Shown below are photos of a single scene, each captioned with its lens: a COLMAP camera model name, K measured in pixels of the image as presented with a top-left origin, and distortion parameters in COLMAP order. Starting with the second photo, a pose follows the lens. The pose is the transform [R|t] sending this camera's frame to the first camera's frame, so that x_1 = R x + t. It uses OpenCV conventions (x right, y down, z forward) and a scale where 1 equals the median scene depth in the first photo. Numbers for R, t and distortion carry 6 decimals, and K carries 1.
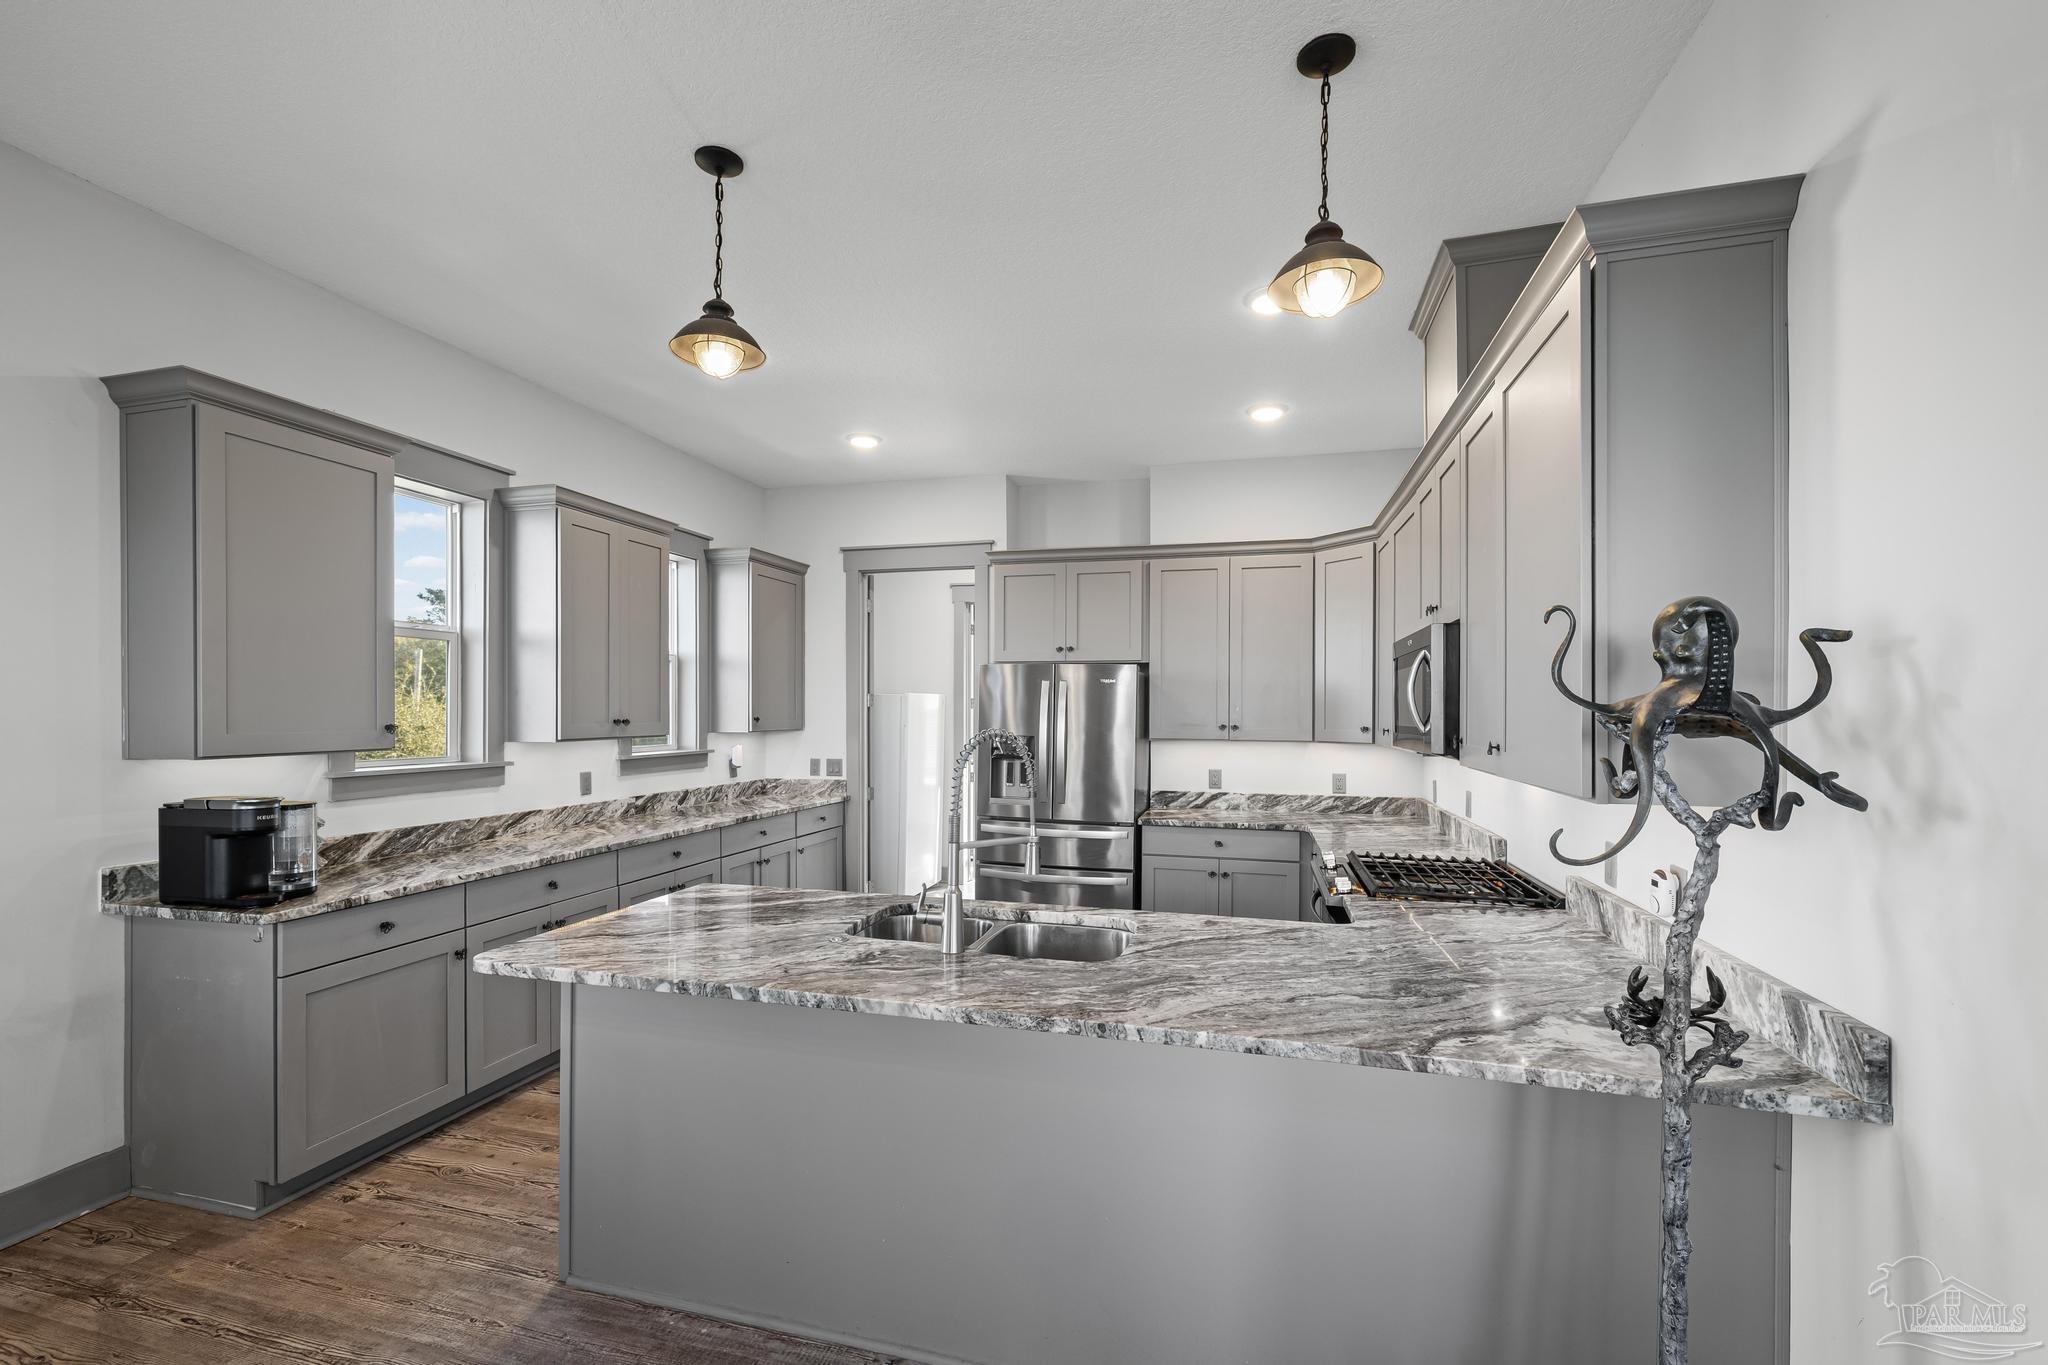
lens RADIAL K [[877.5, 0, 1025.9], [0, 877.5, 709.1], [0, 0, 1]] dist [-0.000024, 0.000199]
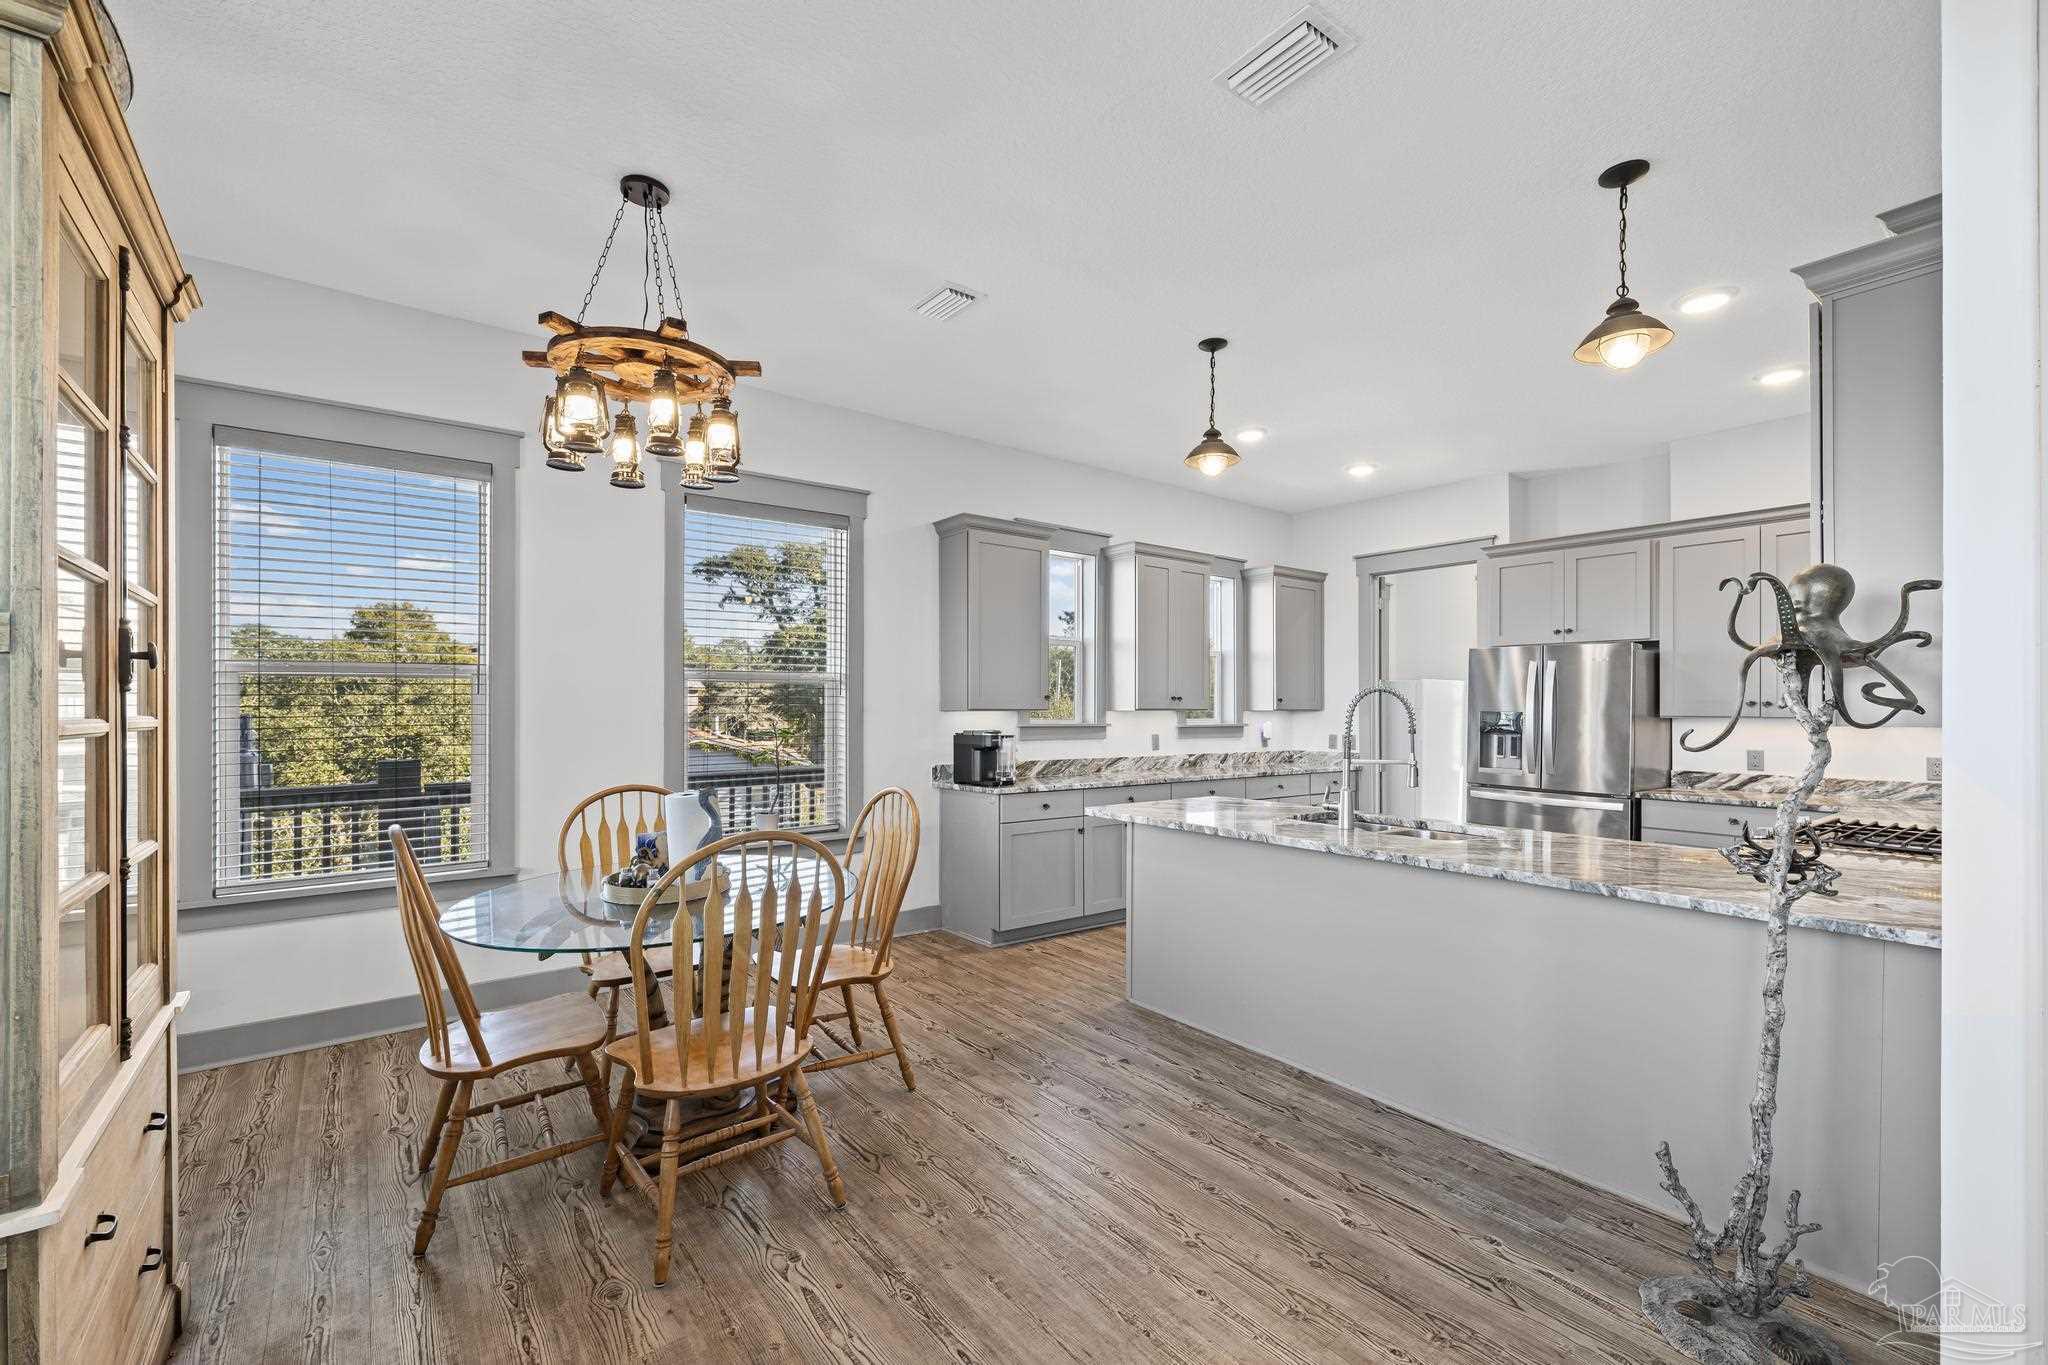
lens RADIAL K [[864.9, 0, 1013.9], [0, 864.9, 712.1], [0, 0, 1]] dist [0.002910, 0.000506]
pose [[0.792024, 0.002472, -0.610485, 0.191472], [-0.001387, 0.999997, 0.002249, 0.033649], [0.610489, -0.000935, 0.792024, -0.282589]]
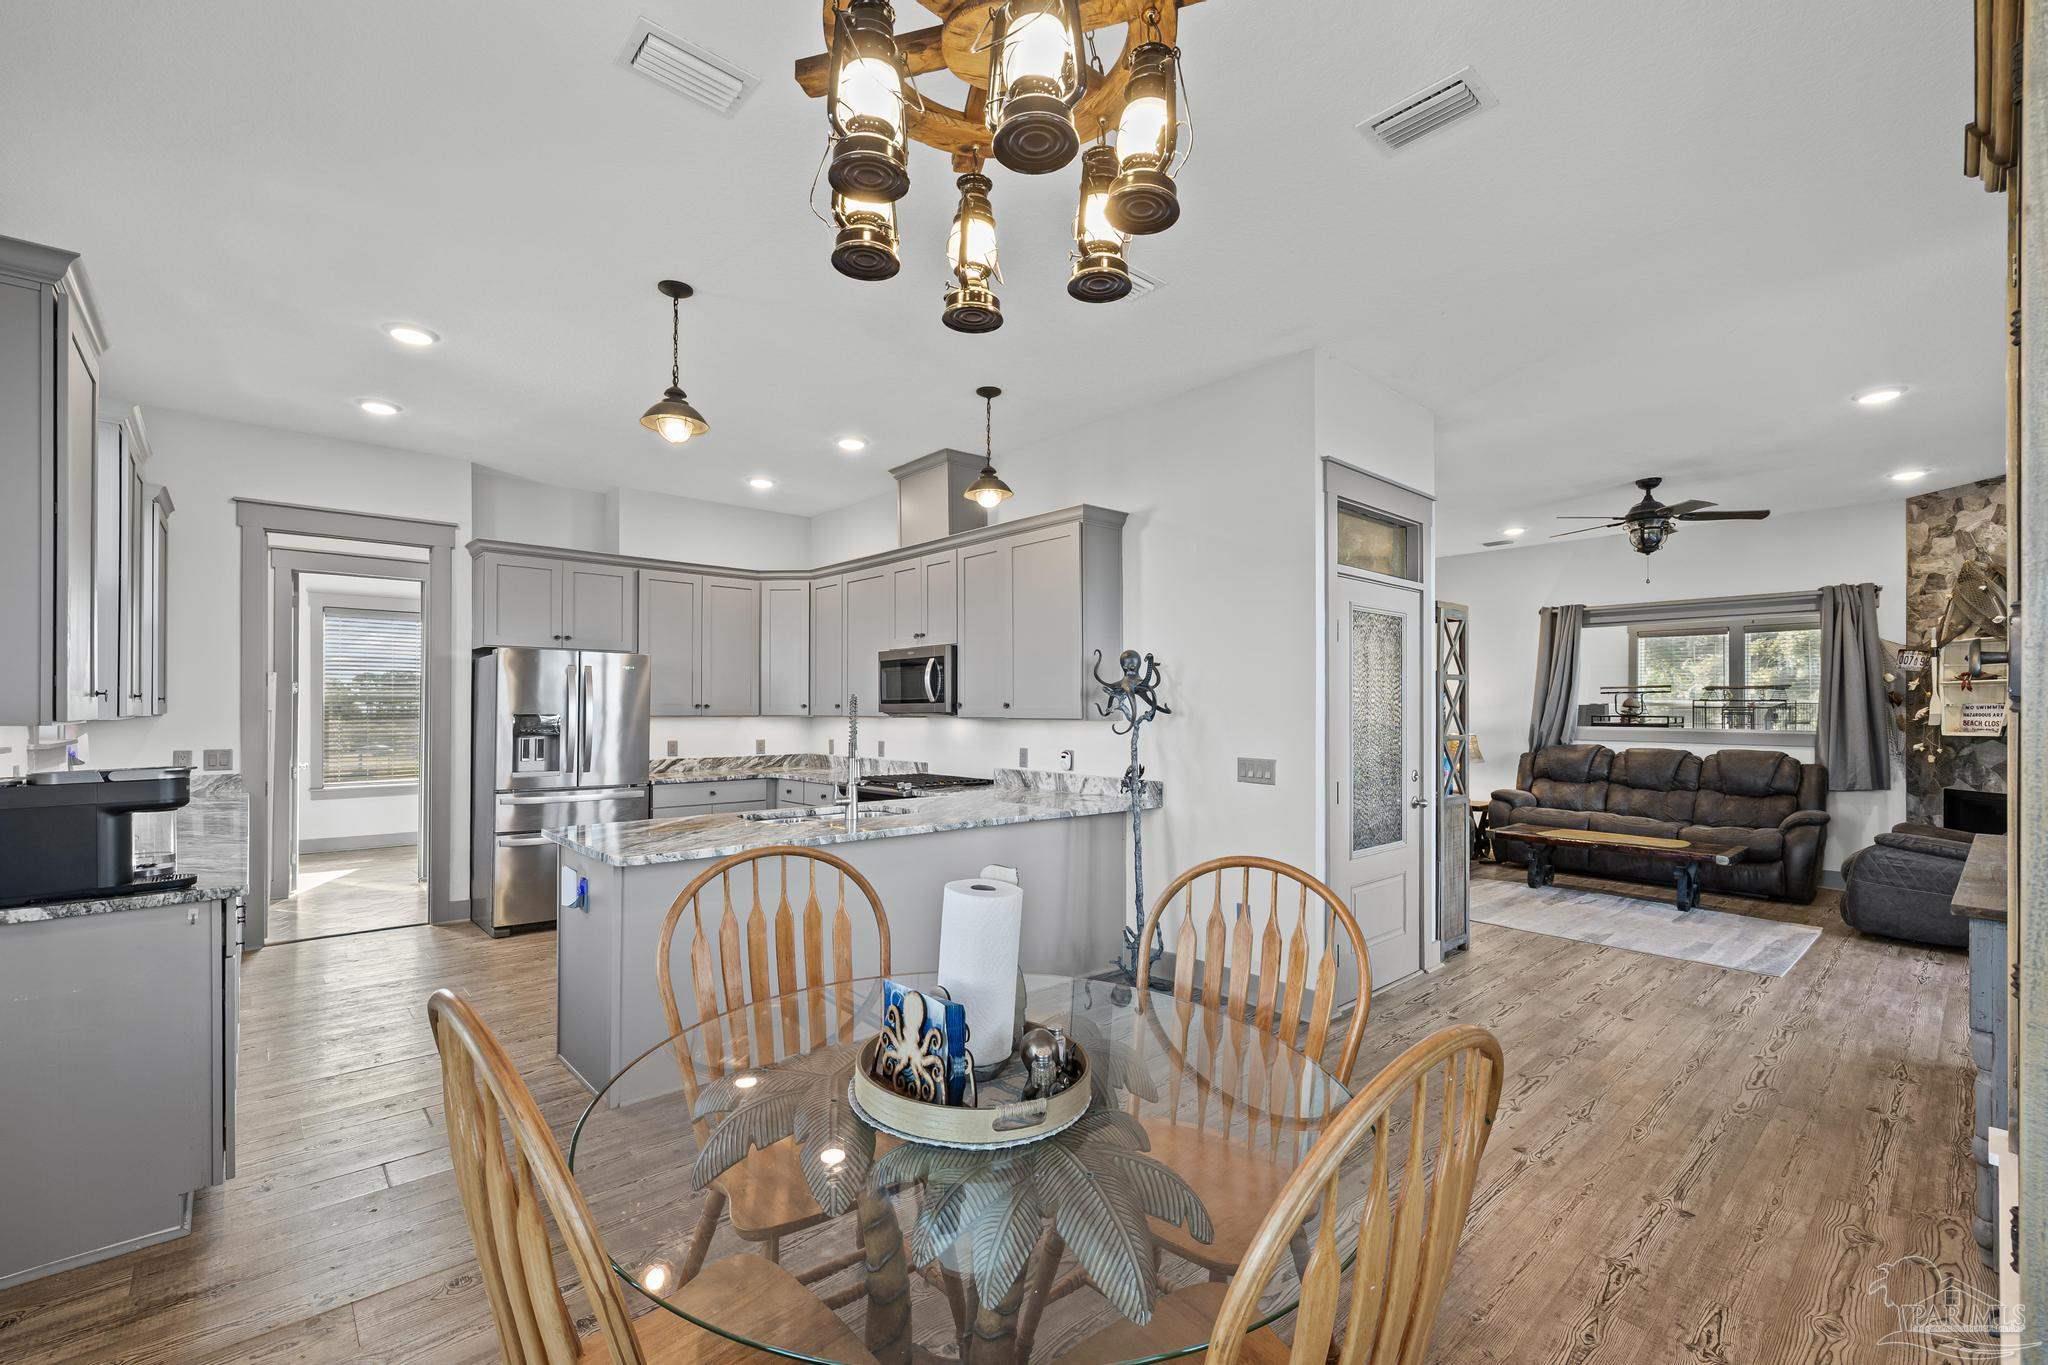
lens RADIAL K [[864.5, 0, 1021.8], [0, 864.5, 702.6], [0, 0, 1]] dist [0.005021, 0.001002]
pose [[0.546920, 0.002275, 0.837181, -0.688311], [0.000629, 0.999995, -0.003129, 0.022785], [-0.837184, 0.002238, 0.546916, -0.122592]]
